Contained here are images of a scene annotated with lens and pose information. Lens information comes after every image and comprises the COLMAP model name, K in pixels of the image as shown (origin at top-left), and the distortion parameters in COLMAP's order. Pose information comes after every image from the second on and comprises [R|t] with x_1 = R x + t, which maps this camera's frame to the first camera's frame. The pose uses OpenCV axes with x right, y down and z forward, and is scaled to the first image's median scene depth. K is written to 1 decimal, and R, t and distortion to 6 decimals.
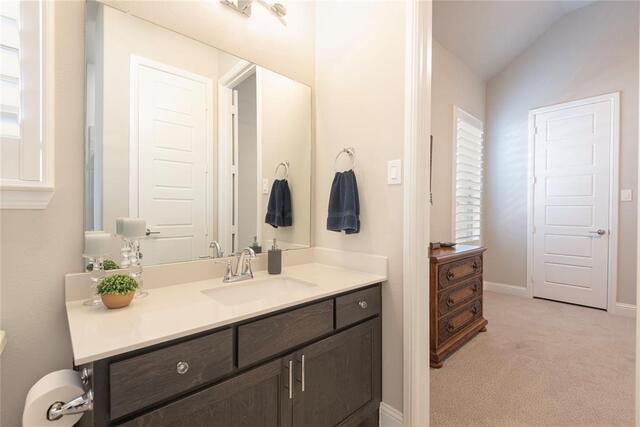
lens RADIAL K [[287.6, 0, 318.8], [0, 287.6, 212.4], [0, 0, 1]] dist [0.031155, -0.021503]
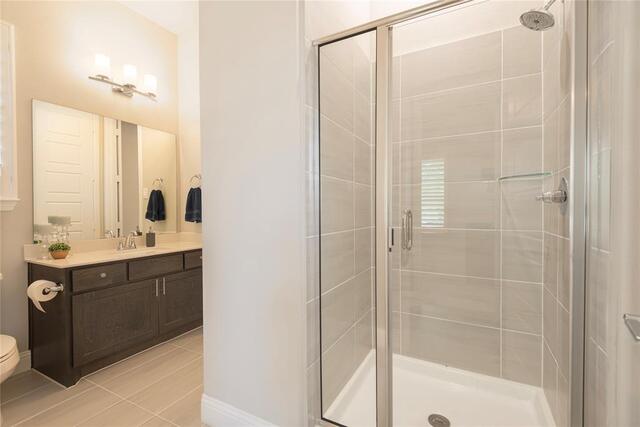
lens RADIAL K [[287.6, 0, 318.8], [0, 287.6, 212.4], [0, 0, 1]] dist [0.031155, -0.021503]
pose [[0.943778, -0.013069, 0.330321, 0.210607], [0.010815, 0.999904, 0.008660, 0.002123], [-0.330403, -0.004601, 0.943829, -0.908673]]
